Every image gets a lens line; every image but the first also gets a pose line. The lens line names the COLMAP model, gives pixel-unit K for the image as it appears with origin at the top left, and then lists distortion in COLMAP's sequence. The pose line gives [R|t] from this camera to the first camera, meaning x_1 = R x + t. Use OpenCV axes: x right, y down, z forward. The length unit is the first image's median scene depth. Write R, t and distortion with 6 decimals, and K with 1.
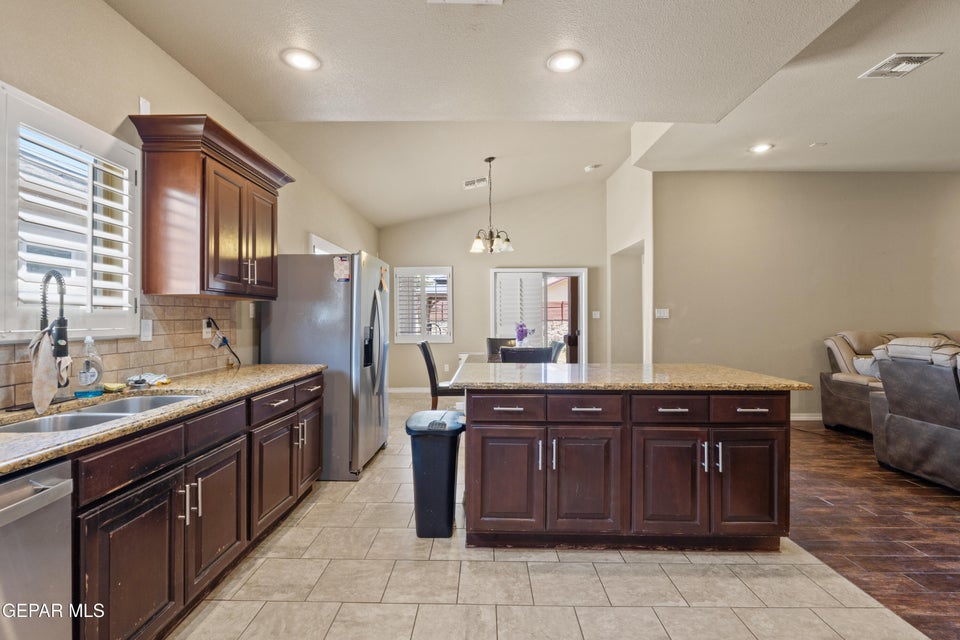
lens RADIAL K [[428.2, 0, 476.1], [0, 428.2, 317.2], [0, 0, 1]] dist [-0.009552, 0.000520]
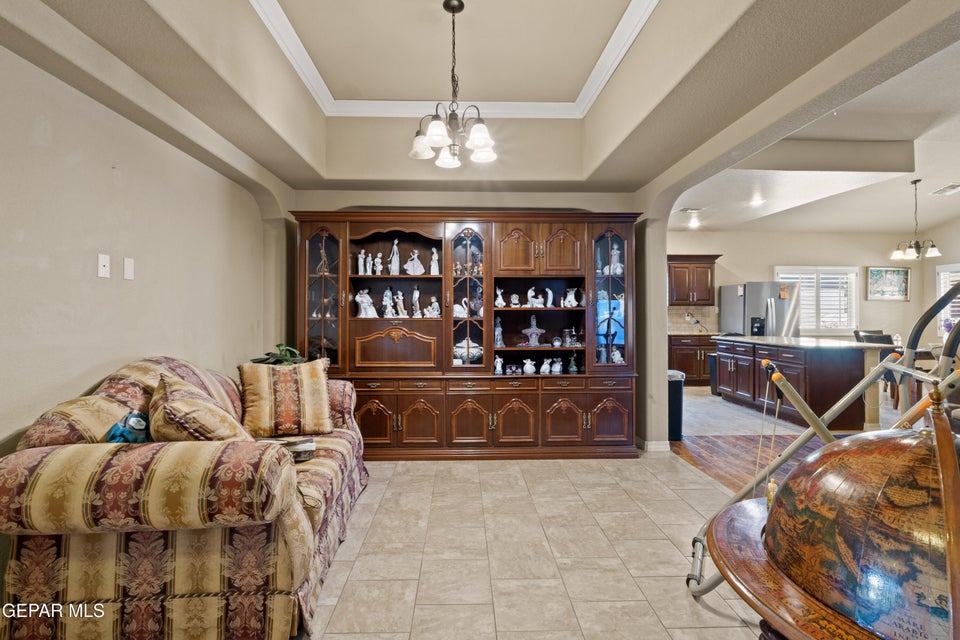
lens RADIAL K [[428.2, 0, 474.4], [0, 428.2, 310.5], [0, 0, 1]] dist [-0.009552, 0.000520]
pose [[0.041928, -0.005252, -0.999107, 2.383042], [0.002884, 0.999983, -0.005135, -0.006046], [0.999116, -0.002666, 0.041942, -0.603707]]
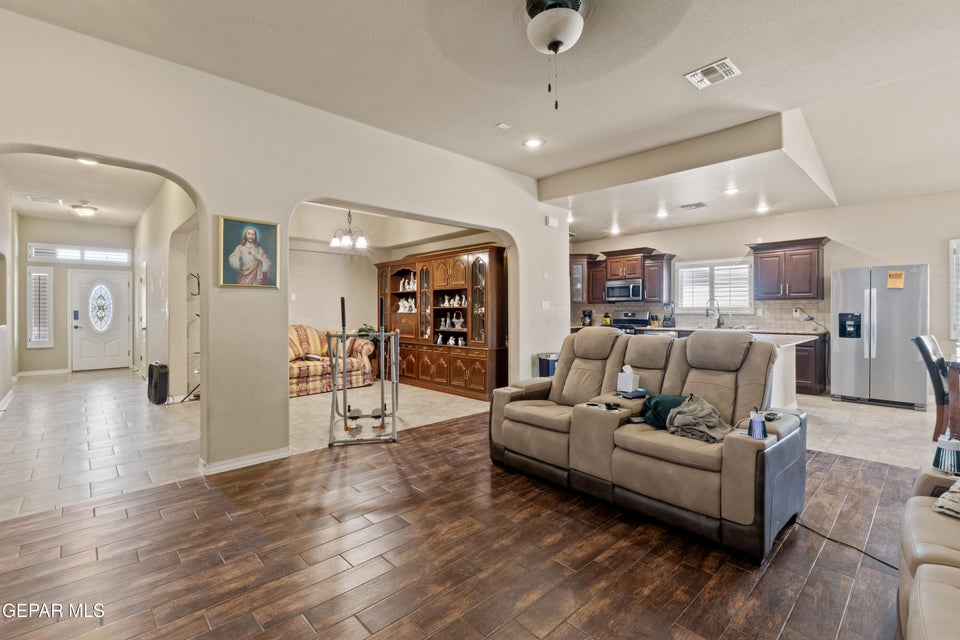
lens RADIAL K [[428.2, 0, 477.4], [0, 428.2, 310.6], [0, 0, 1]] dist [-0.009552, 0.000520]
pose [[-0.711910, 0.005822, -0.702246, 2.593476], [0.008266, 0.999966, -0.000090, 0.000685], [0.702222, -0.005868, -0.711934, 1.592033]]
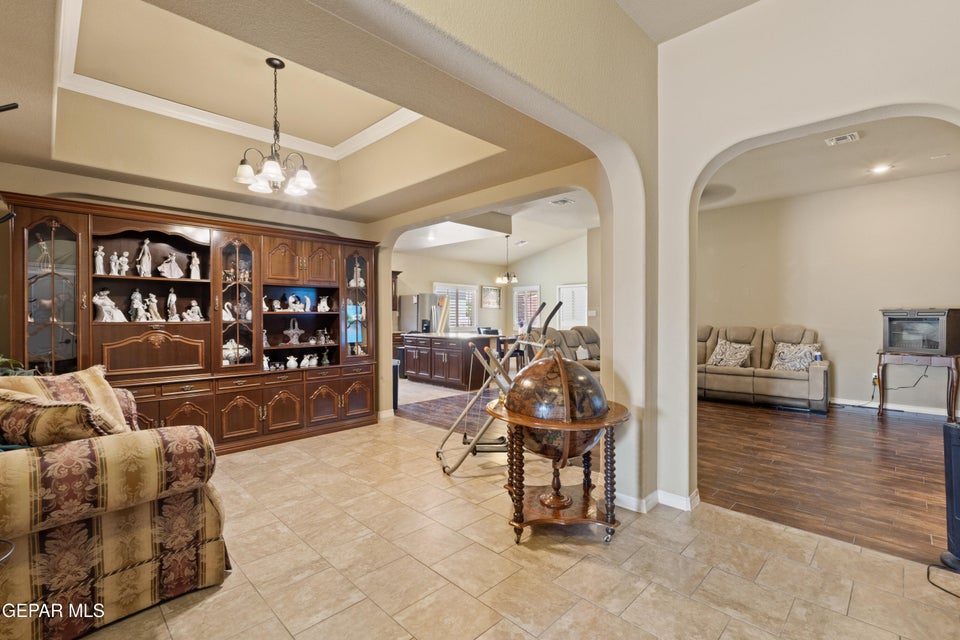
lens RADIAL K [[428.2, 0, 470.8], [0, 428.2, 318.9], [0, 0, 1]] dist [-0.009552, 0.000520]
pose [[0.714659, 0.004883, -0.699456, 2.632690], [0.002275, 0.999954, 0.009305, -0.009006], [0.699470, -0.008241, 0.714615, -1.085211]]
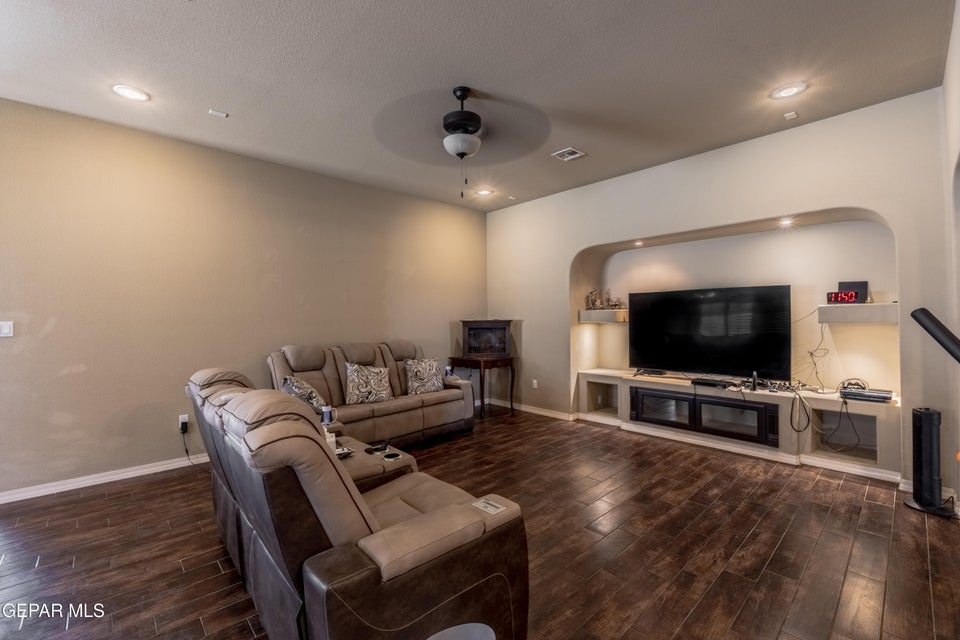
lens RADIAL K [[407.8, 0, 473.6], [0, 407.8, 318.8], [0, 0, 1]] dist [-0.004298, -0.000636]
pose [[0.721035, -0.006005, 0.692873, 1.098842], [0.004544, 0.999982, 0.003938, -0.048712], [-0.692884, 0.000309, 0.721049, 0.234996]]
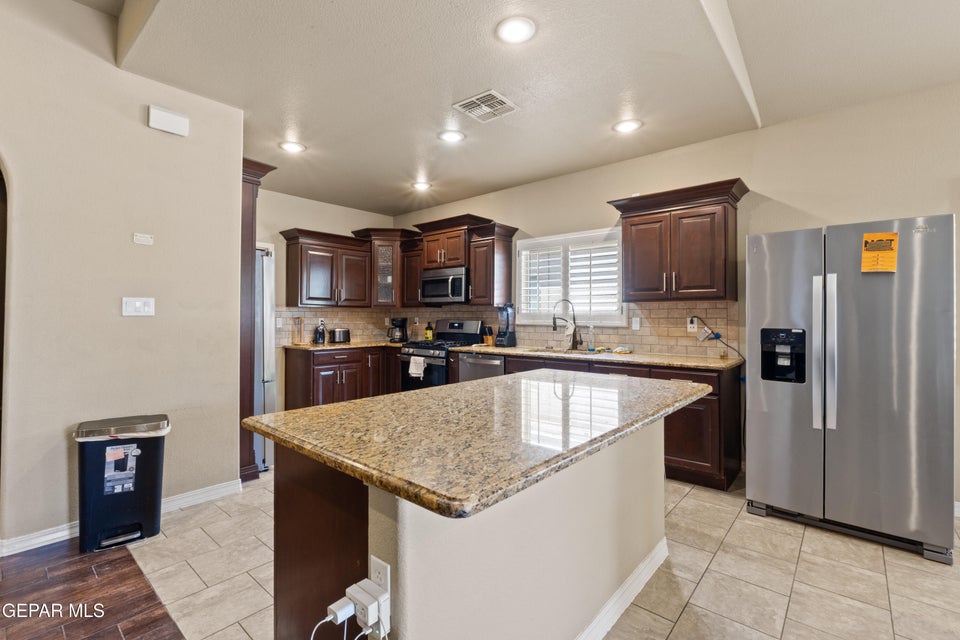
lens RADIAL K [[428.2, 0, 476.8], [0, 428.2, 310.5], [0, 0, 1]] dist [-0.009552, 0.000520]
pose [[-0.638551, -0.011820, -0.769488, 0.920164], [0.000466, 0.999876, -0.015745, 0.003126], [0.769579, -0.010413, -0.638467, 1.466504]]
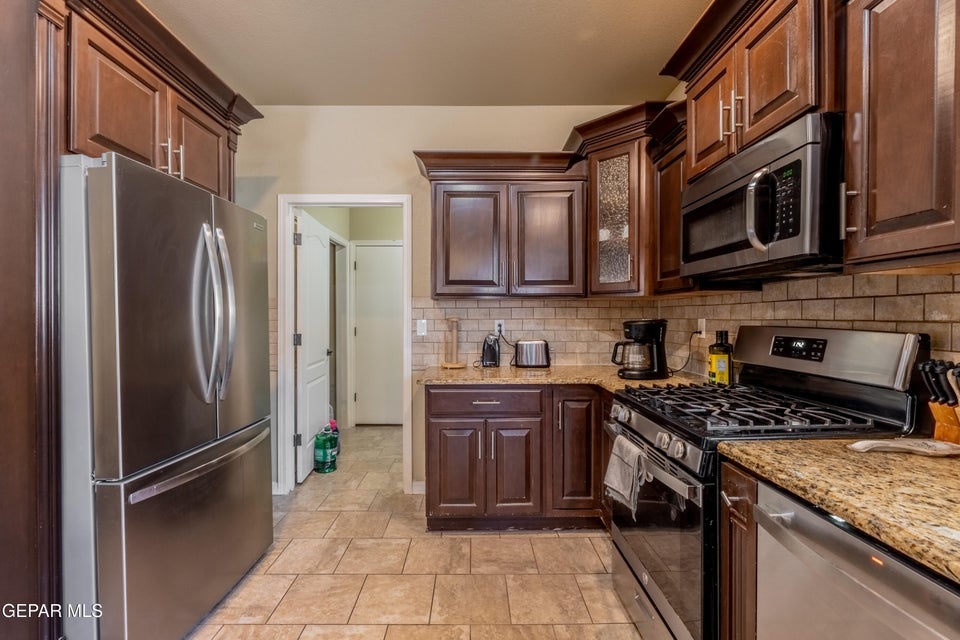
lens RADIAL K [[428.2, 0, 471.5], [0, 428.2, 321.4], [0, 0, 1]] dist [-0.009552, 0.000520]
pose [[-0.999669, 0.003642, -0.025469, -0.166714], [0.003373, 0.999938, 0.010604, -0.001225], [0.025506, 0.010514, -0.999619, 0.629706]]
